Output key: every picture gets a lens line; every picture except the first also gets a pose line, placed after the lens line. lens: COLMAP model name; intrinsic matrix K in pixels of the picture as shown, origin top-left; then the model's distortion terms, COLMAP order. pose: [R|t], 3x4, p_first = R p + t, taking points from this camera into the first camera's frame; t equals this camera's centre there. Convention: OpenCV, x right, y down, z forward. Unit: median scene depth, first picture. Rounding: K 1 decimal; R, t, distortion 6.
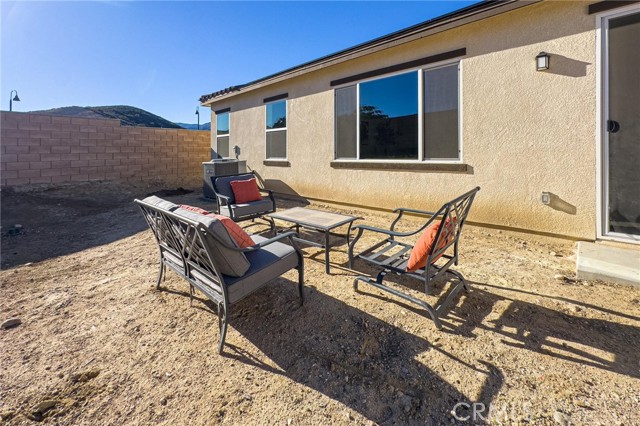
lens RADIAL K [[268.1, 0, 320.2], [0, 268.1, 154.5], [0, 0, 1]] dist [-0.002783, -0.000103]
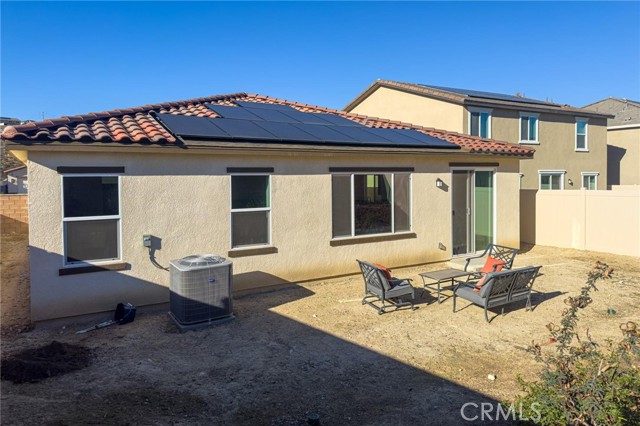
lens RADIAL K [[433.5, 0, 317.8], [0, 433.5, 186.4], [0, 0, 1]] dist [0.141006, -0.225305]
pose [[0.283096, -0.021487, 0.958851, -2.145071], [0.004933, 0.999768, 0.020948, -0.298990], [-0.959079, -0.001200, 0.283137, 0.704499]]
